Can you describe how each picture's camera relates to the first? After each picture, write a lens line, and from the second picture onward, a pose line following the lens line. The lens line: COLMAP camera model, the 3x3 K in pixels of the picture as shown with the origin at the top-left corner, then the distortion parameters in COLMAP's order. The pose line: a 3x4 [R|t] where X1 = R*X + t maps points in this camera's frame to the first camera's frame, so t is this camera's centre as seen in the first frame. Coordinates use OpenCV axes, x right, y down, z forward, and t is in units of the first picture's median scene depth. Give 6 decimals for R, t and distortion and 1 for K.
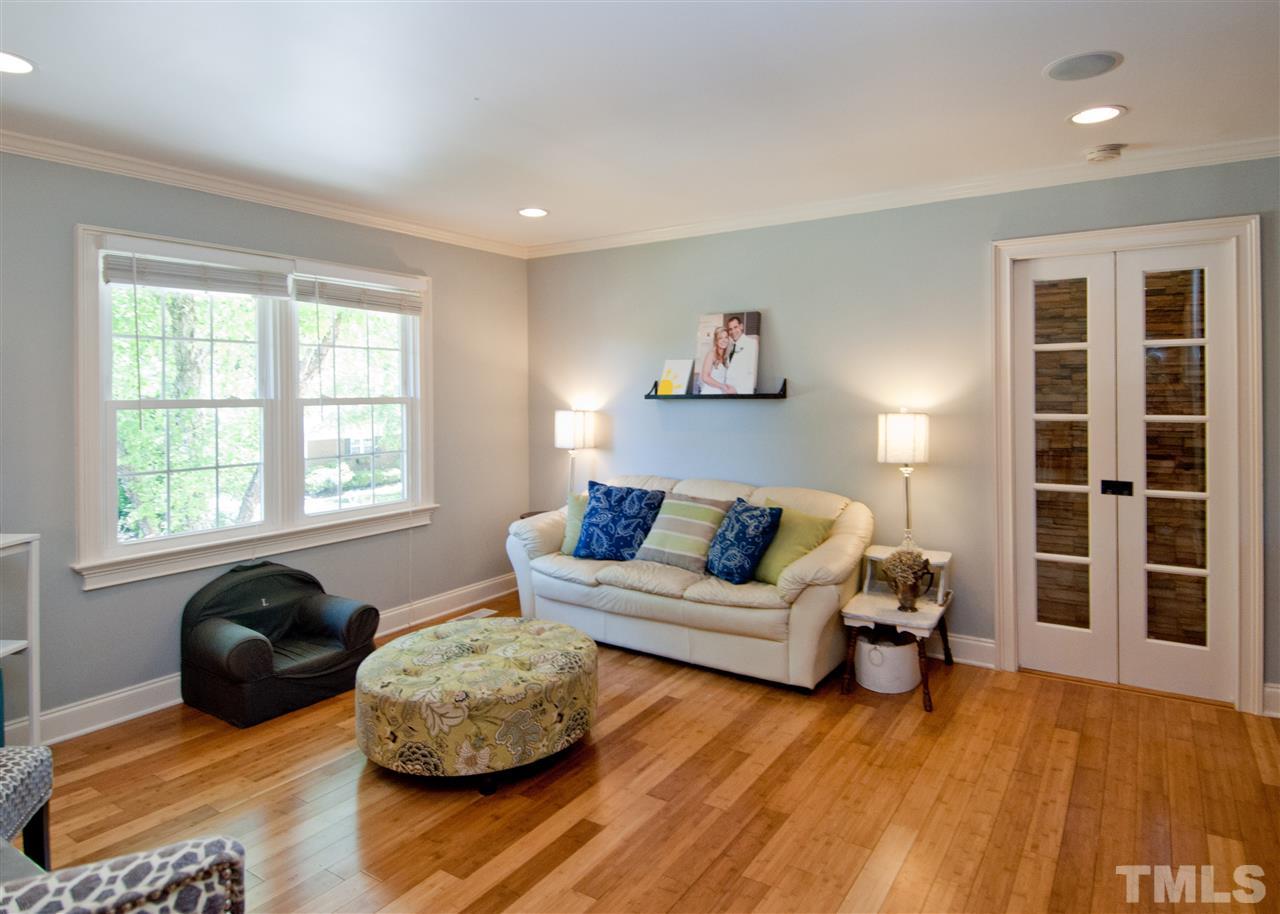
lens RADIAL K [[745.5, 0, 639.8], [0, 745.5, 431.7], [0, 0, 1]] dist [0.001981, -0.030120]
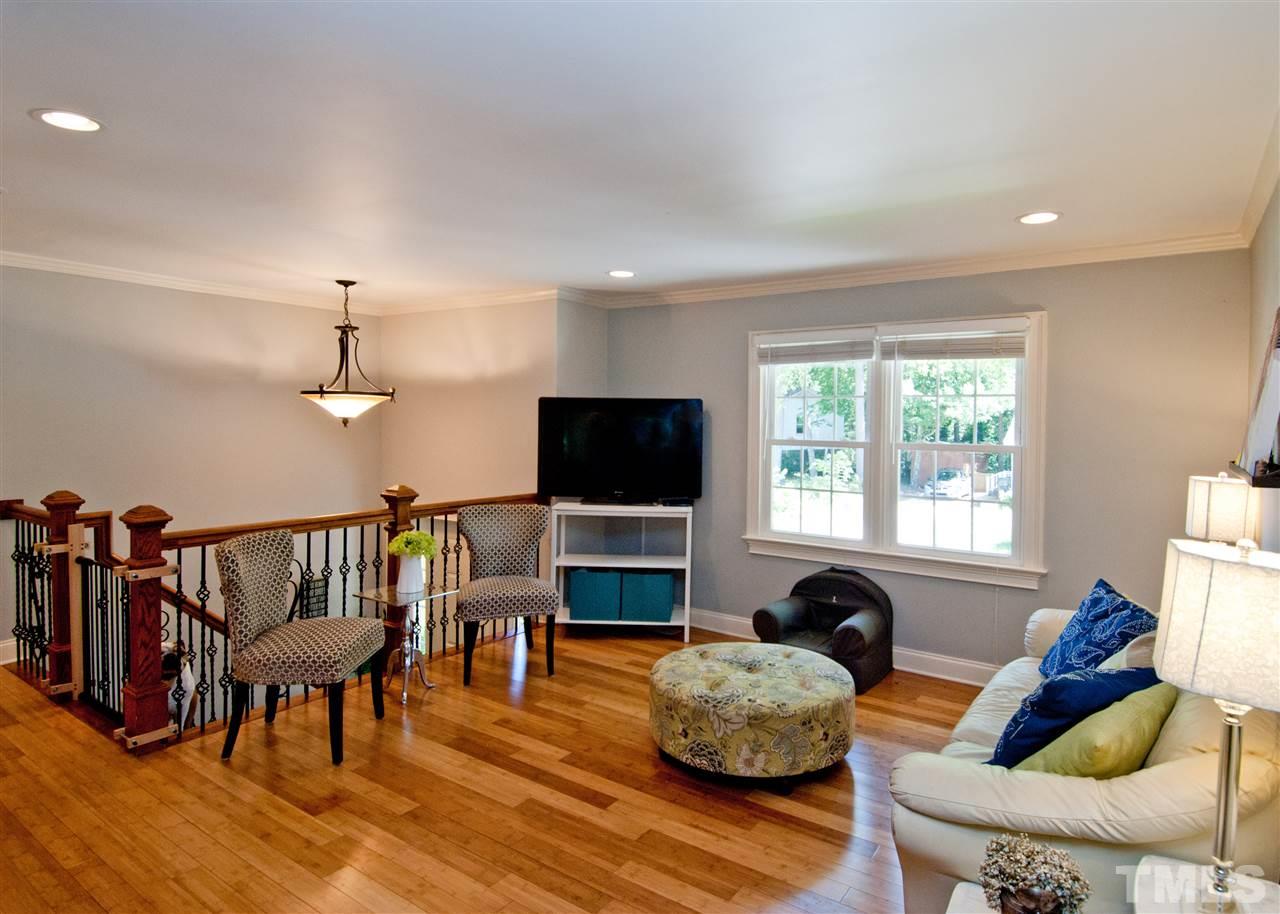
lens RADIAL K [[709.2, 0, 680.3], [0, 709.2, 452.3], [0, 0, 1]] dist [0.002417, -0.000981]
pose [[-0.001645, 0.057936, -0.998319, 0.839947], [-0.063946, 0.996271, 0.057923, -0.093514], [0.997952, 0.063933, 0.002066, 0.854081]]
